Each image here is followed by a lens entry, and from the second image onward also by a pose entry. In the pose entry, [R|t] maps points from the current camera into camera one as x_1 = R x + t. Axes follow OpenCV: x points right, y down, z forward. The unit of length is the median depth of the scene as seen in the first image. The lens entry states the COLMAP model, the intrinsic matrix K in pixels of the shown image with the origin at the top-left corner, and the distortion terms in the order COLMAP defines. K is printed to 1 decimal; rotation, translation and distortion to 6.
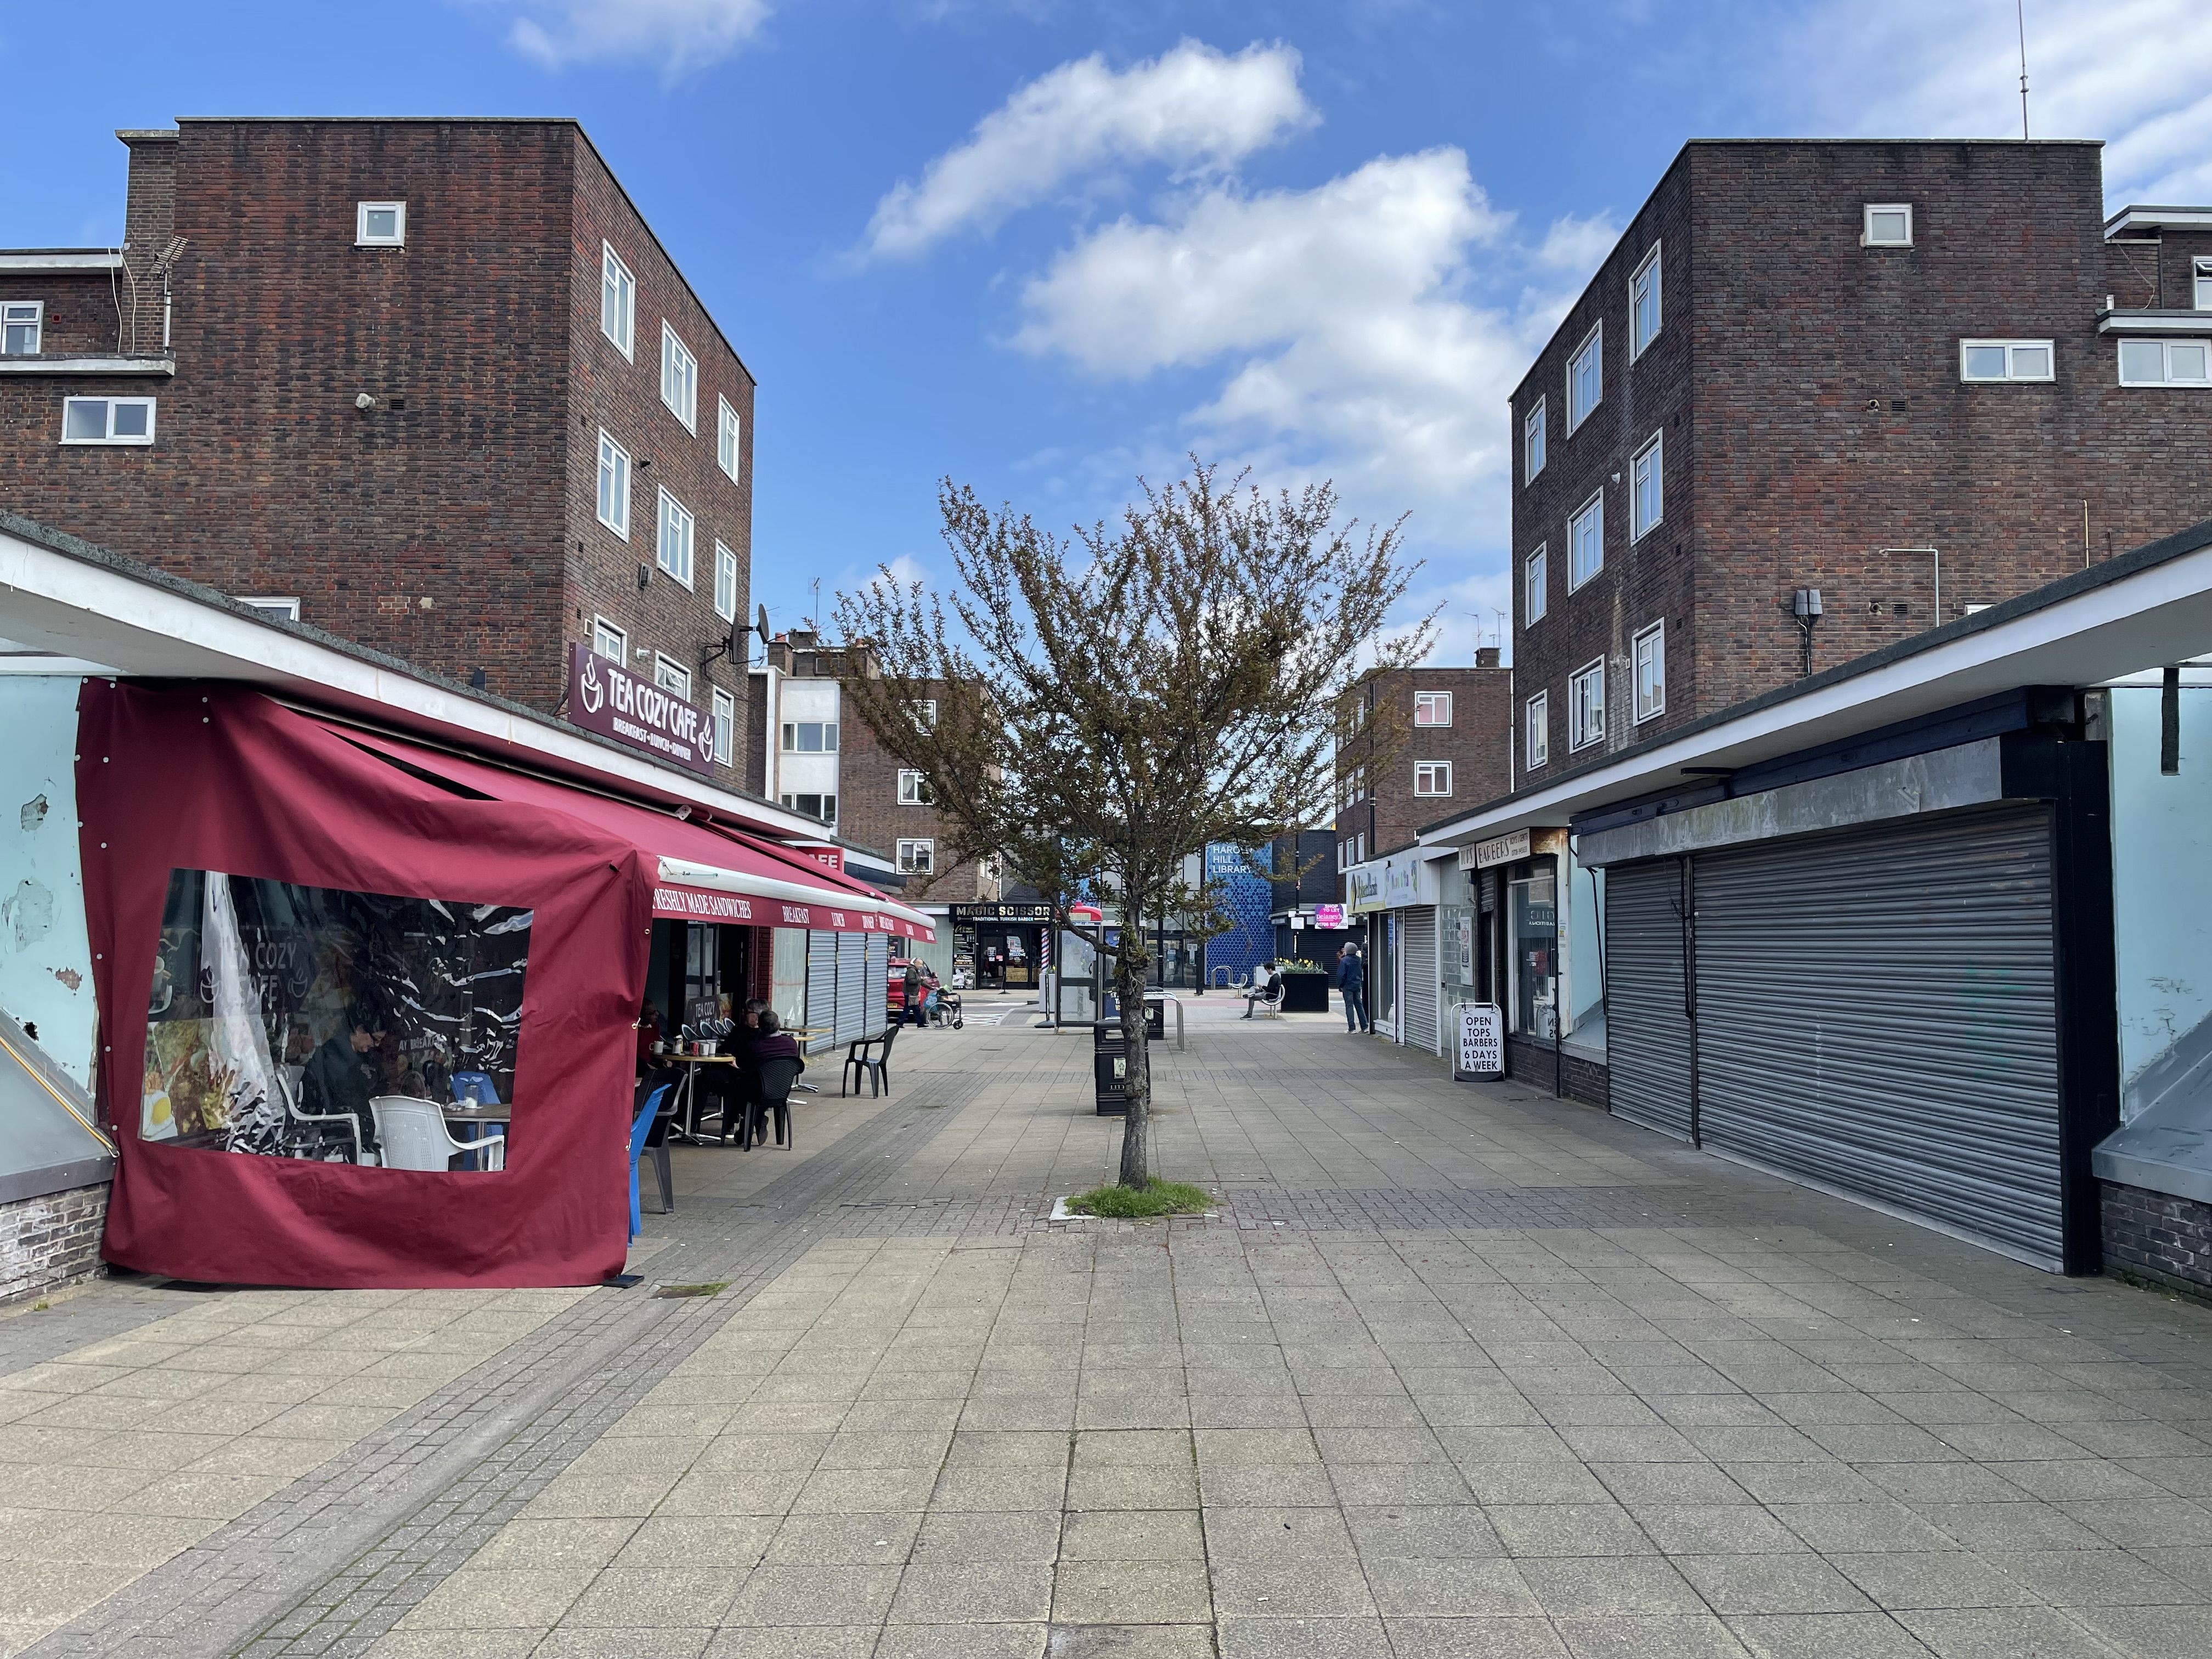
lens RADIAL K [[1668.3, 0, 1112.3], [0, 1668.3, 831.4], [0, 0, 1]] dist [0.077392, -0.104874]
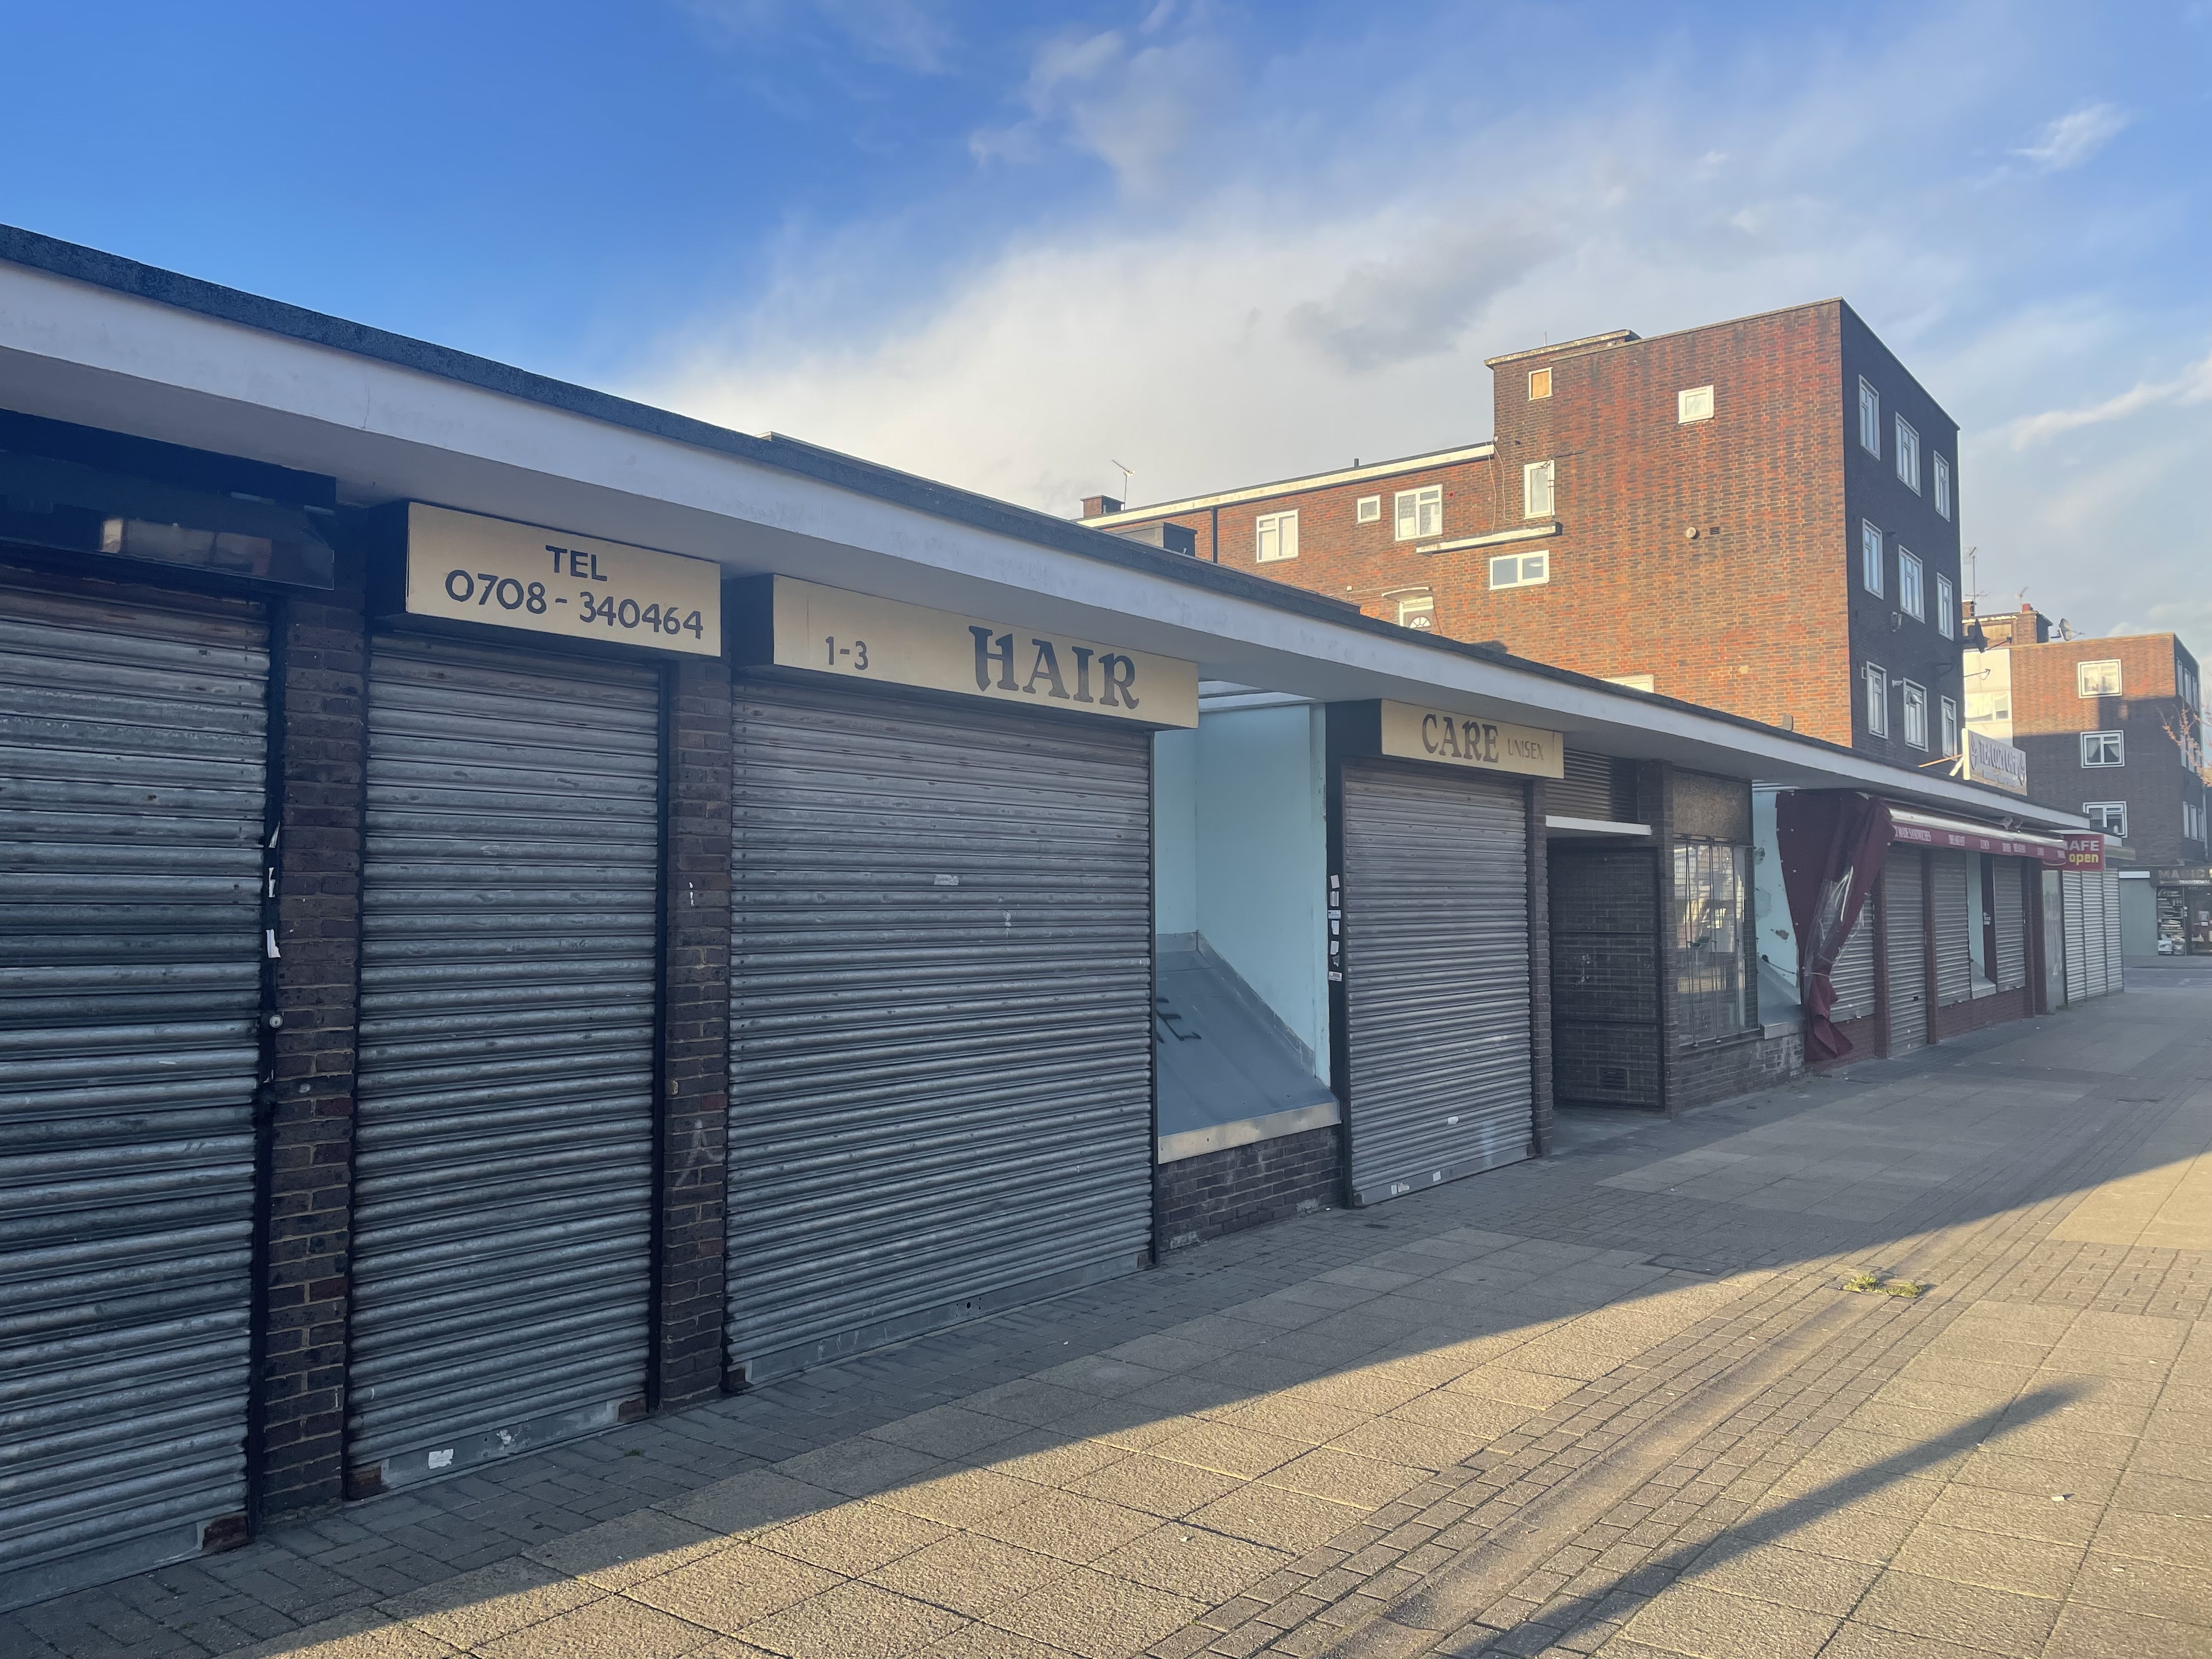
lens RADIAL K [[1668.3, 0, 1097.6], [0, 1668.3, 806.3], [0, 0, 1]] dist [0.077392, -0.104874]
pose [[0.805631, -0.049185, -0.590372, -0.020973], [0.052063, 0.998570, -0.012147, -0.033443], [0.590125, -0.020951, 0.807040, -0.437610]]
